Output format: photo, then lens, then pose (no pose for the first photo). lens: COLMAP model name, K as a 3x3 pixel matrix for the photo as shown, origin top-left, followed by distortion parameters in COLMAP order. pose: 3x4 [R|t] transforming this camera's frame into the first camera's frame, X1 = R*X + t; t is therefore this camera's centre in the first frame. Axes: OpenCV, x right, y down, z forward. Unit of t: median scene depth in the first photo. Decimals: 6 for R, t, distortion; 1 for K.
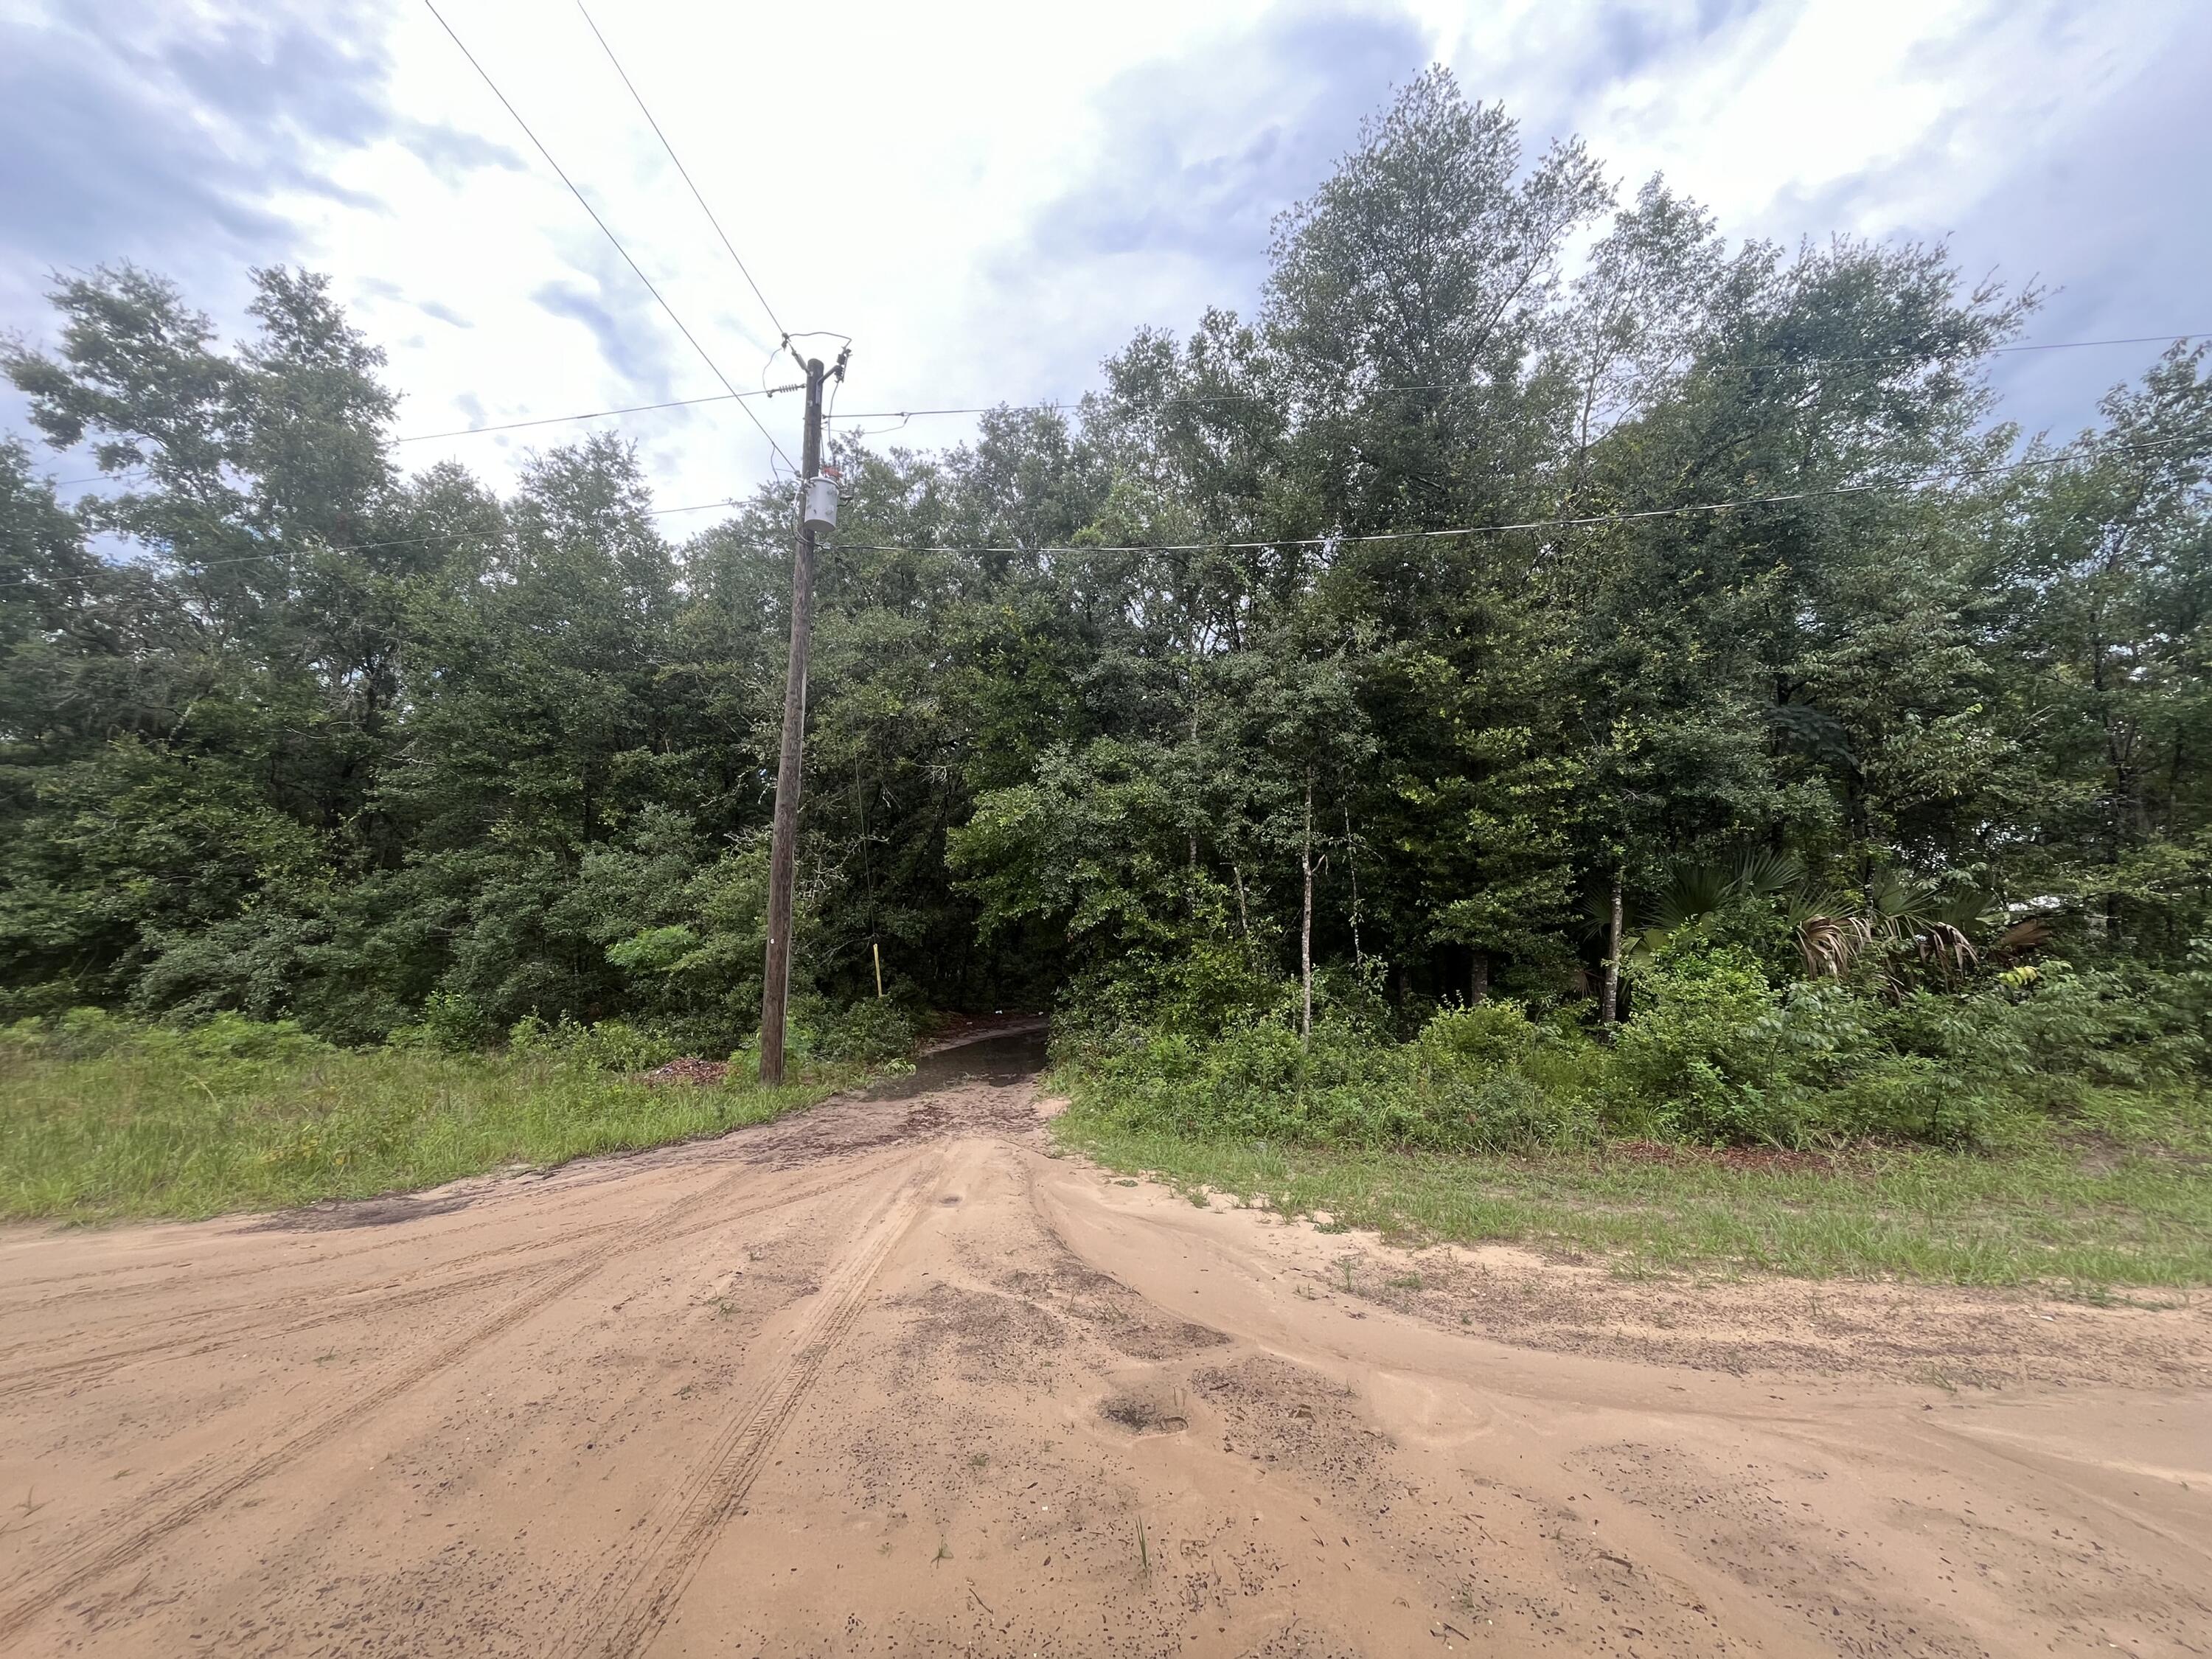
lens RADIAL K [[885.7, 0, 1087.9], [0, 885.7, 832.3], [0, 0, 1]] dist [-0.007417, -0.001503]
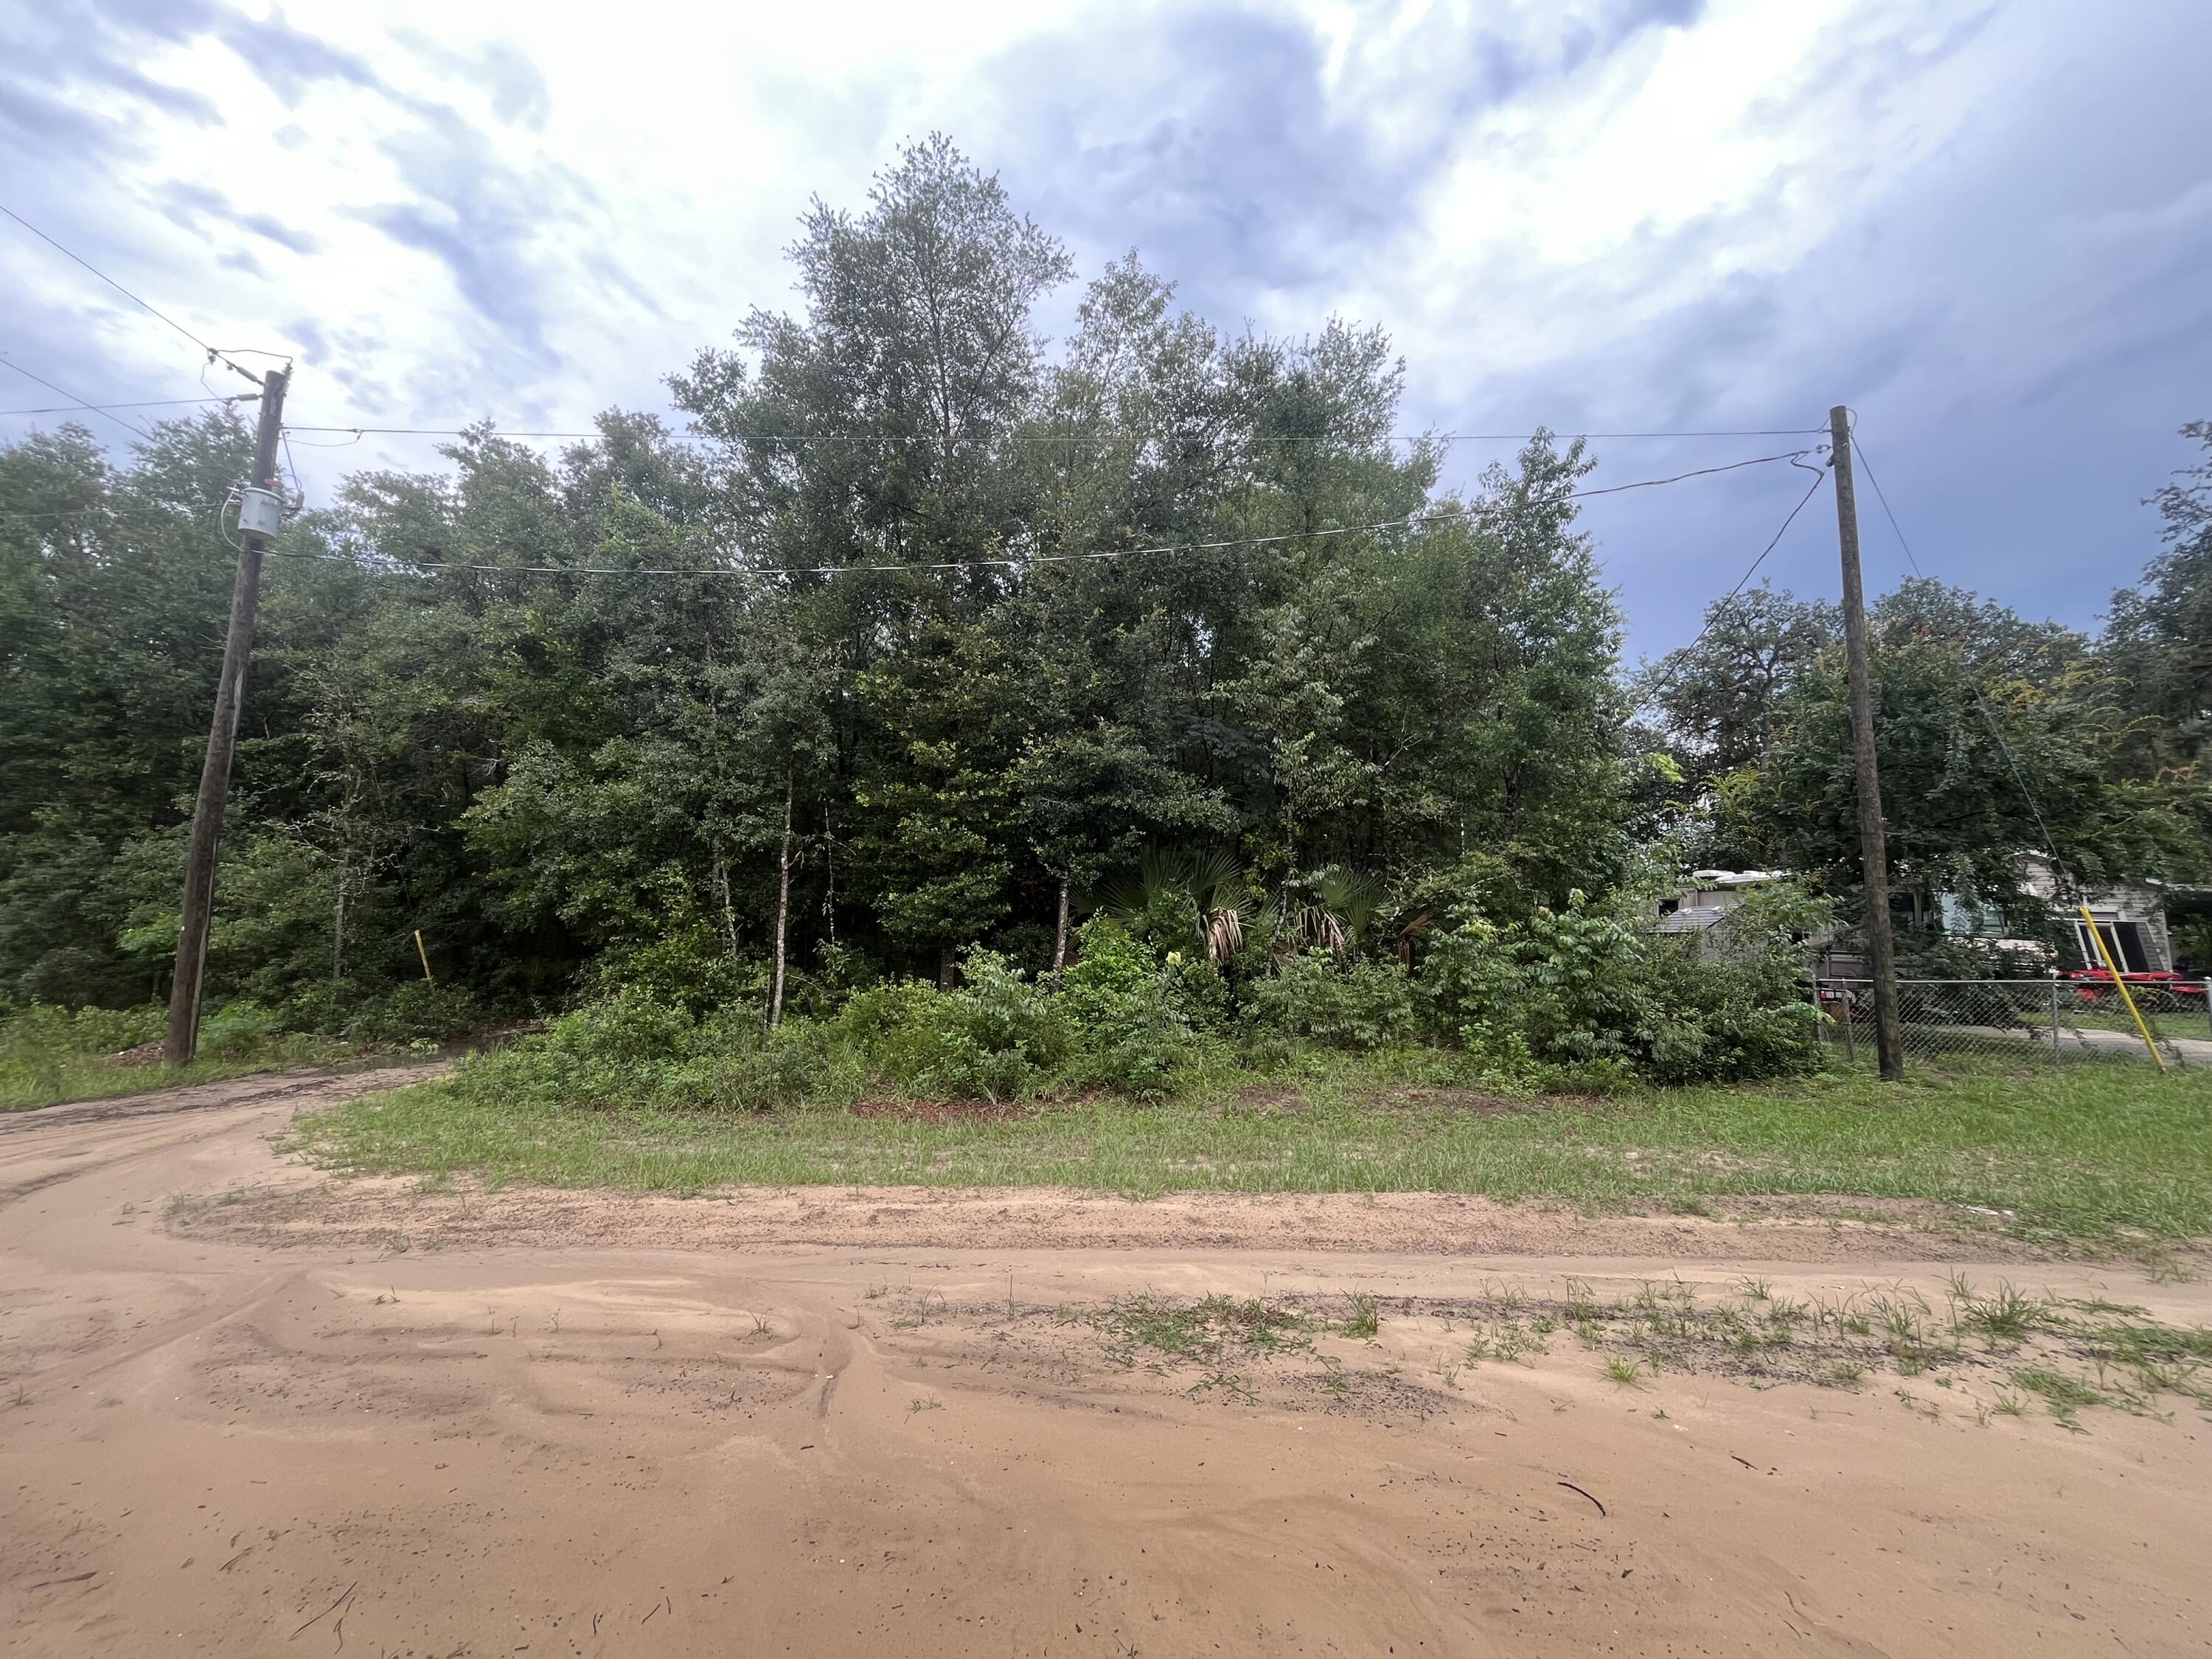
lens RADIAL K [[885.7, 0, 1120.1], [0, 885.7, 828.3], [0, 0, 1]] dist [-0.007417, -0.001503]
pose [[0.993210, 0.013788, 0.115517, 0.405882], [-0.015824, 0.999735, 0.016726, -0.020739], [-0.115256, -0.018440, 0.993165, -0.107711]]
